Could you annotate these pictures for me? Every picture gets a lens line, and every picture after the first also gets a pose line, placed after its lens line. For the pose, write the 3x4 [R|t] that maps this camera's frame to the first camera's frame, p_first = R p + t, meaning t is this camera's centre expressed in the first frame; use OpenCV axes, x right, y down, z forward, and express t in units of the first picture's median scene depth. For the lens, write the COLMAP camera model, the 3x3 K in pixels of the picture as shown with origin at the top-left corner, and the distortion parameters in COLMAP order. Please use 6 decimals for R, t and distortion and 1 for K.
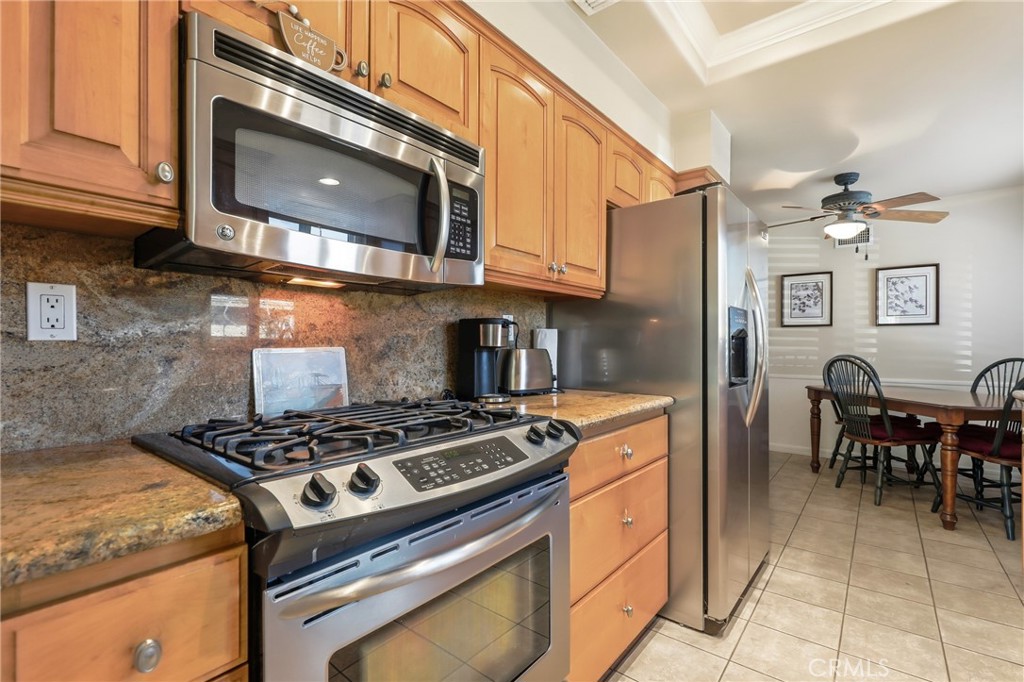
lens RADIAL K [[470.3, 0, 512.8], [0, 470.3, 345.1], [0, 0, 1]] dist [0.001742, -0.000222]
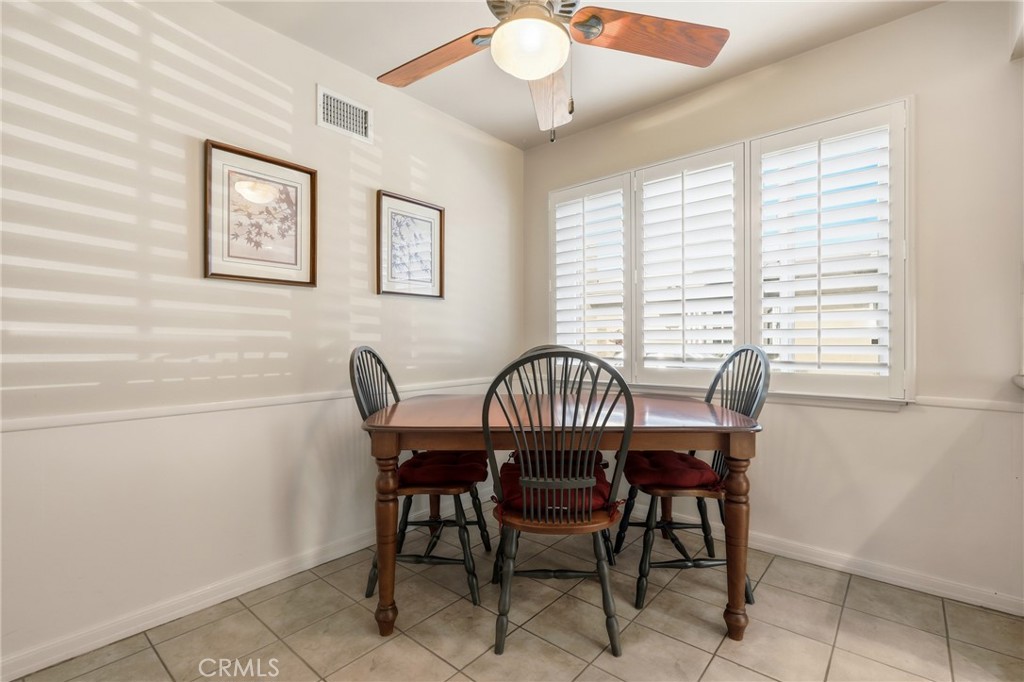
lens RADIAL K [[470.3, 0, 510.1], [0, 470.3, 340.3], [0, 0, 1]] dist [0.001742, -0.000222]
pose [[0.034062, 0.003232, 0.999414, 0.555896], [0.006283, 0.999974, -0.003448, 0.041911], [-0.999400, 0.006396, 0.034041, 2.047718]]
